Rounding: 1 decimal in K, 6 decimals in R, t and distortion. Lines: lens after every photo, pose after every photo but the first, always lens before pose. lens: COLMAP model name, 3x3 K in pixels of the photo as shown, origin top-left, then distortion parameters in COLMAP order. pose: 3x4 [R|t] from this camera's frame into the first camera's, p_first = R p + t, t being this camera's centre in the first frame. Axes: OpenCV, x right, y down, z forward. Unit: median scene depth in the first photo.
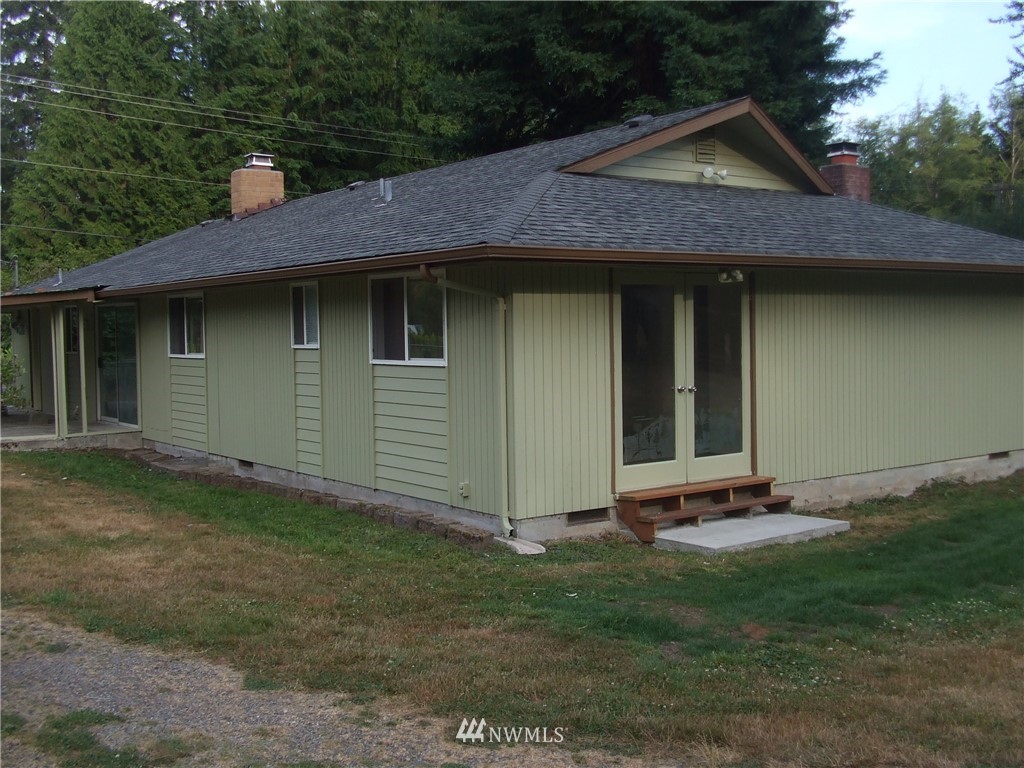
lens RADIAL K [[1132.1, 0, 508.4], [0, 1132.1, 383.2], [0, 0, 1]] dist [-0.044648, 0.000000]
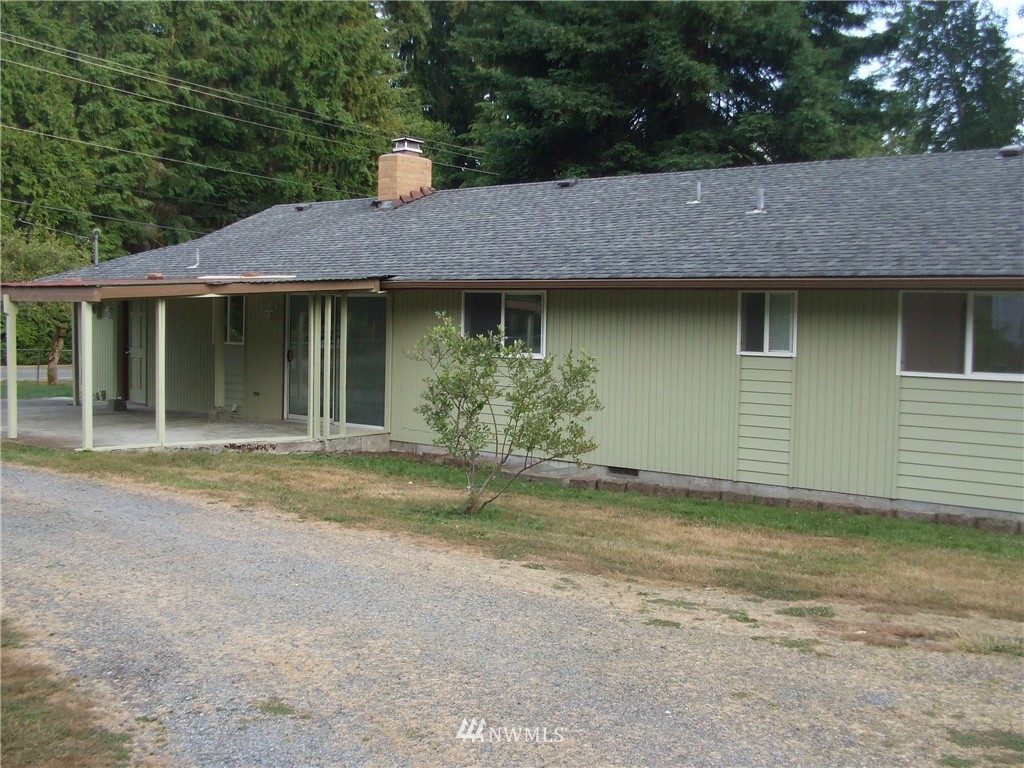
lens RADIAL K [[1132.1, 0, 516.5], [0, 1132.1, 380.9], [0, 0, 1]] dist [-0.044648, 0.000000]
pose [[0.968639, 0.023657, 0.247344, -0.162744], [-0.024261, 0.999705, -0.000607, -0.000768], [-0.247285, -0.005413, 0.968928, 0.025927]]
